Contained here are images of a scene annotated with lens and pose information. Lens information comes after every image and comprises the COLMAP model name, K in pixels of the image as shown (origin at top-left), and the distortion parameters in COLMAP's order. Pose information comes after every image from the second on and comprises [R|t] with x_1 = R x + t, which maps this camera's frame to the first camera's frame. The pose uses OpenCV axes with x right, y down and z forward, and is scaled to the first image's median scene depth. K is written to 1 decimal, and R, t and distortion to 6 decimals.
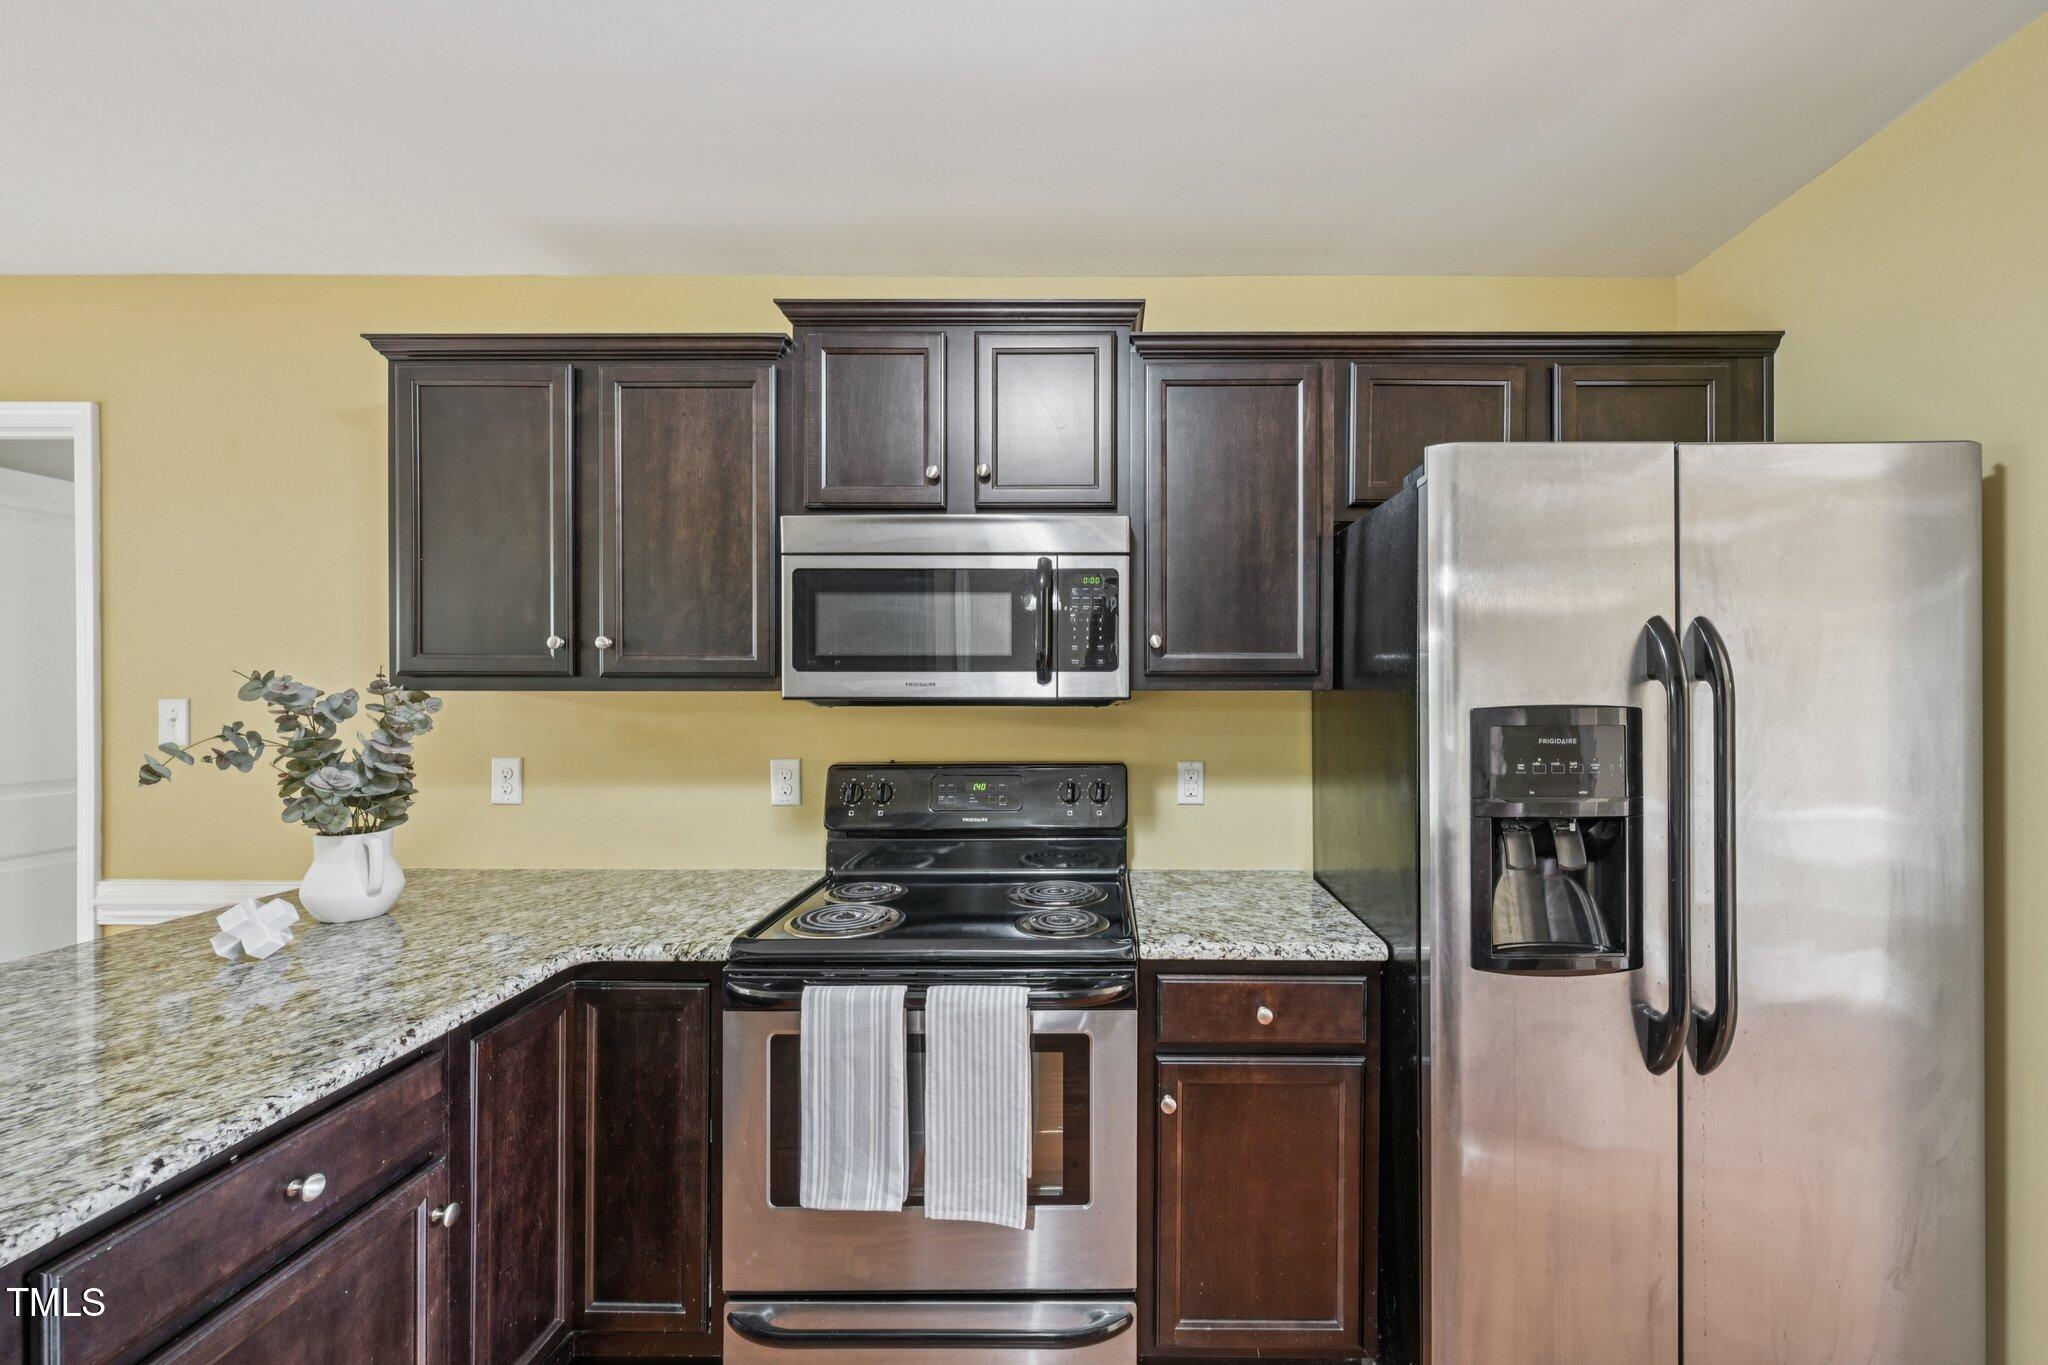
lens RADIAL K [[837.9, 0, 1085.6], [0, 837.9, 693.9], [0, 0, 1]] dist [0.001206, -0.000024]
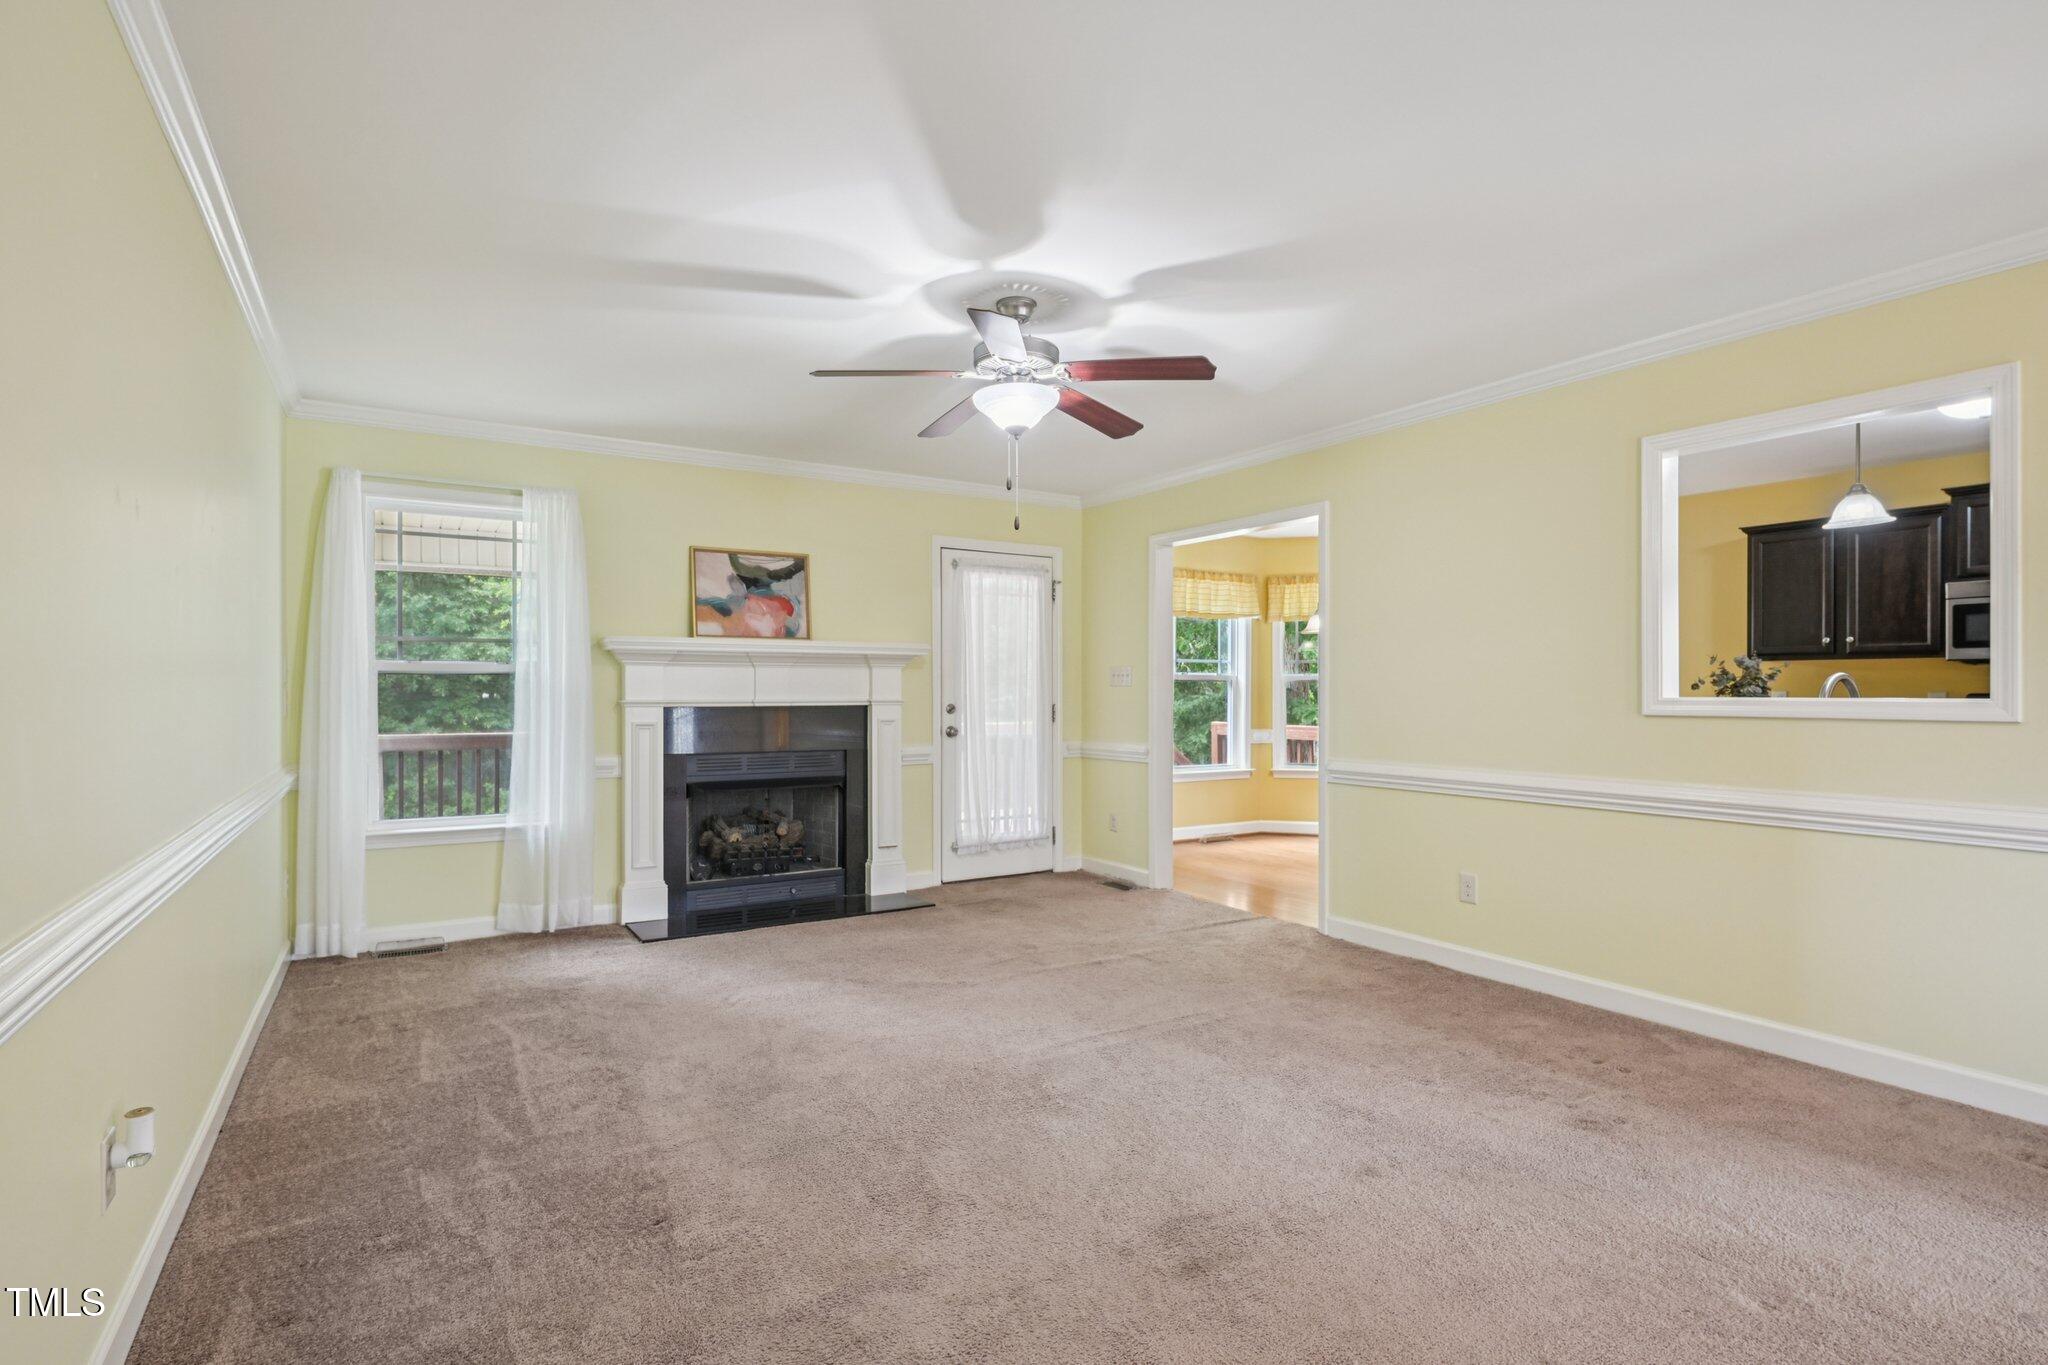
lens RADIAL K [[1010.3, 0, 1006.4], [0, 1010.3, 687.7], [0, 0, 1]] dist [-0.005403, 0.002230]
pose [[0.520004, -0.000804, -0.854163, 0.641463], [-0.007274, 0.999959, -0.005369, 0.110776], [0.854133, 0.009005, 0.519977, -2.562210]]
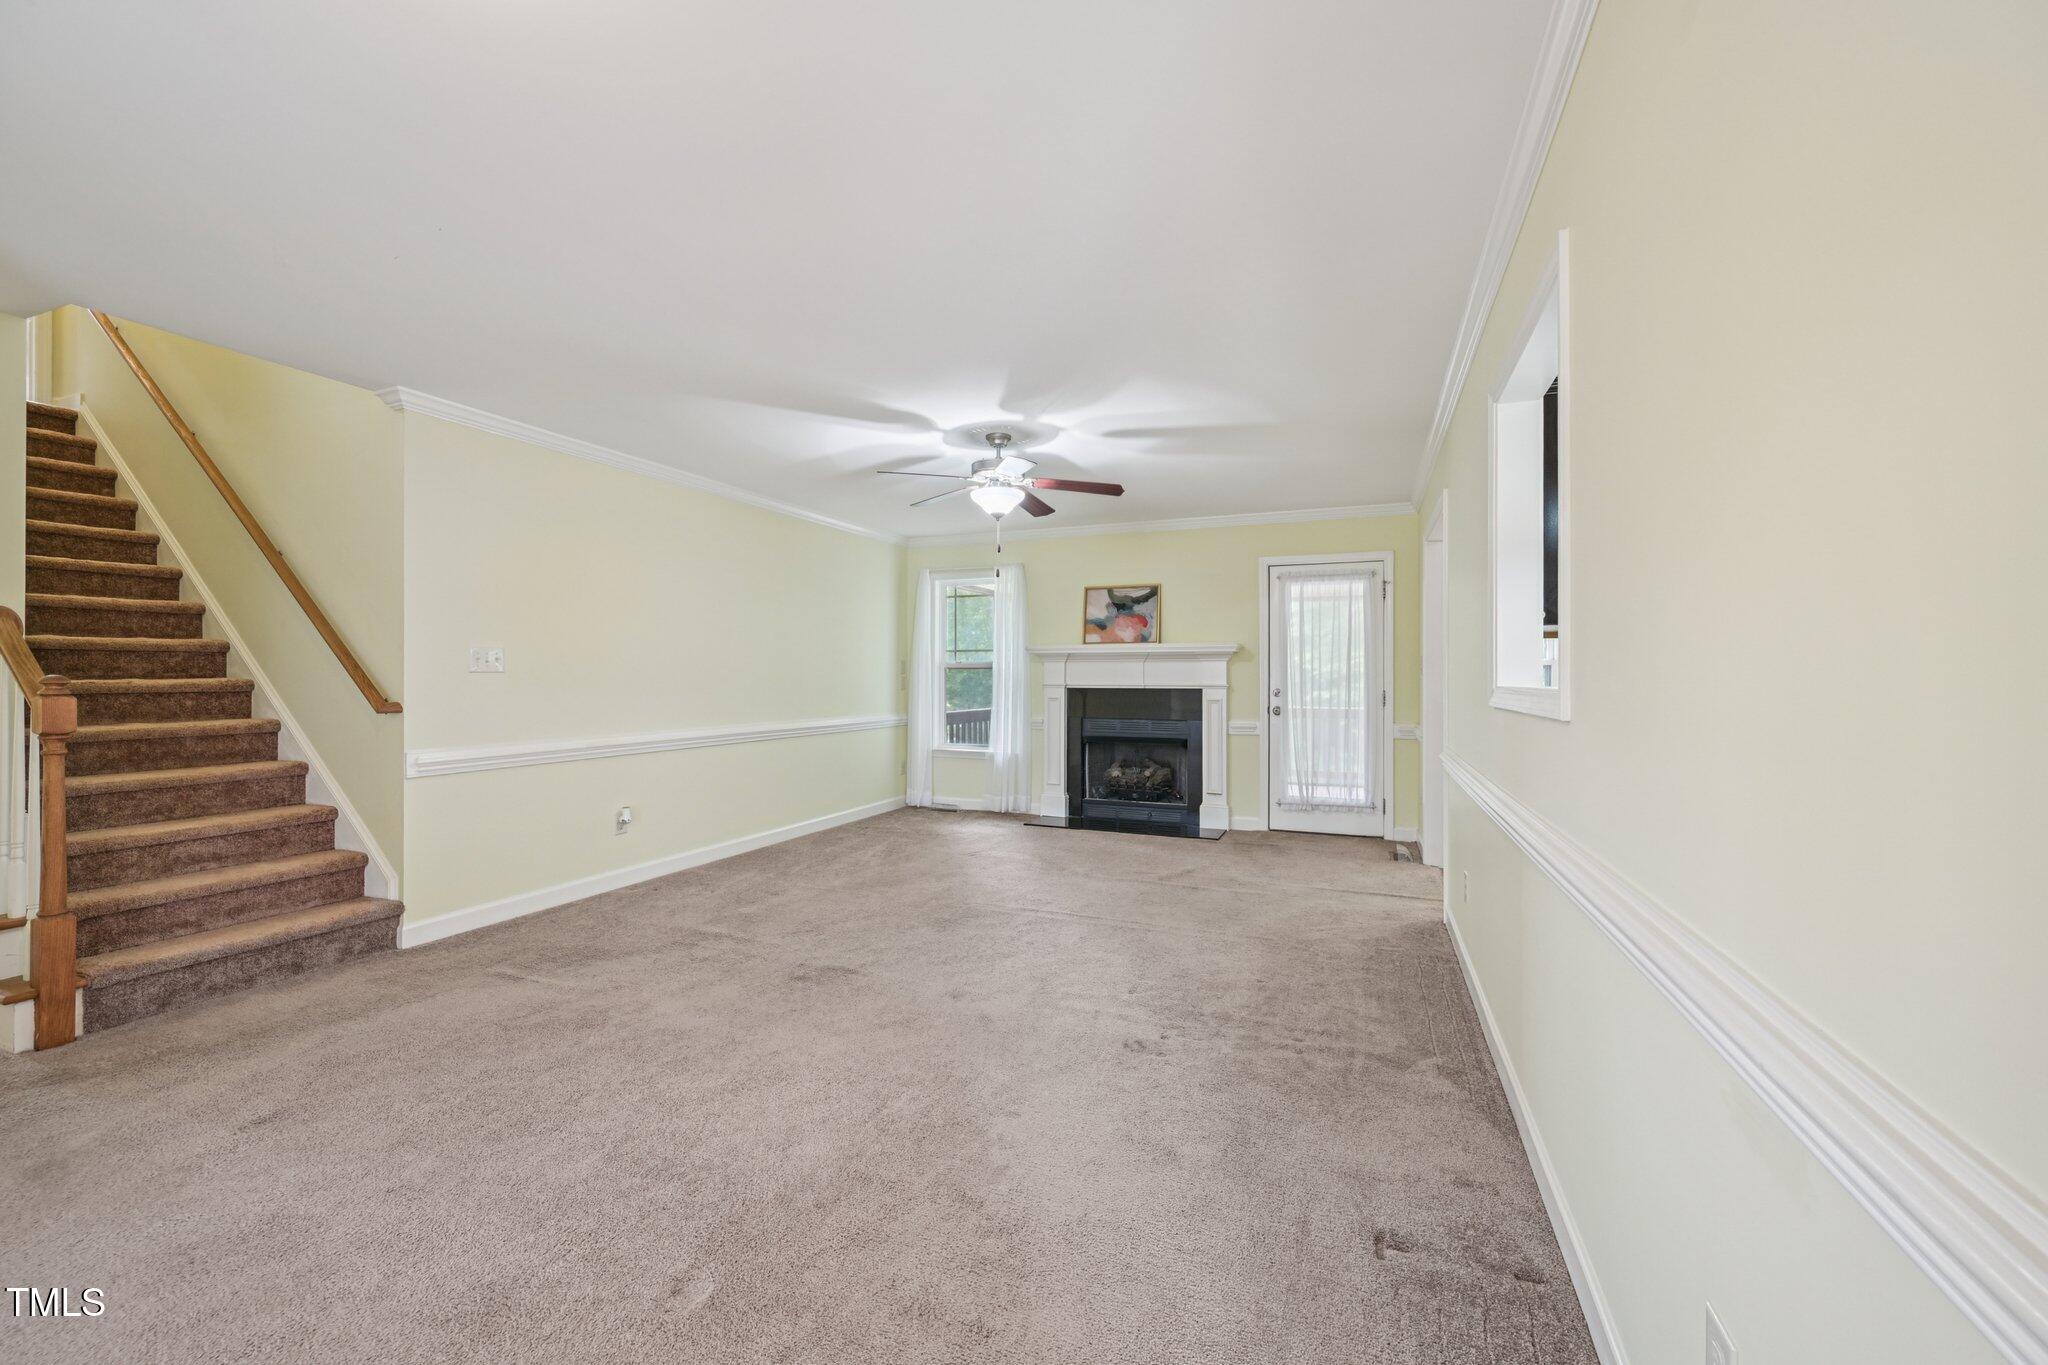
lens RADIAL K [[794.1, 0, 1015.6], [0, 794.1, 669.9], [0, 0, 1]] dist [-0.004168, 0.000168]
pose [[-0.386253, -0.008244, -0.922356, 1.155818], [-0.009034, 0.999946, -0.005154, 0.096618], [0.922349, 0.006342, -0.386306, -0.790241]]
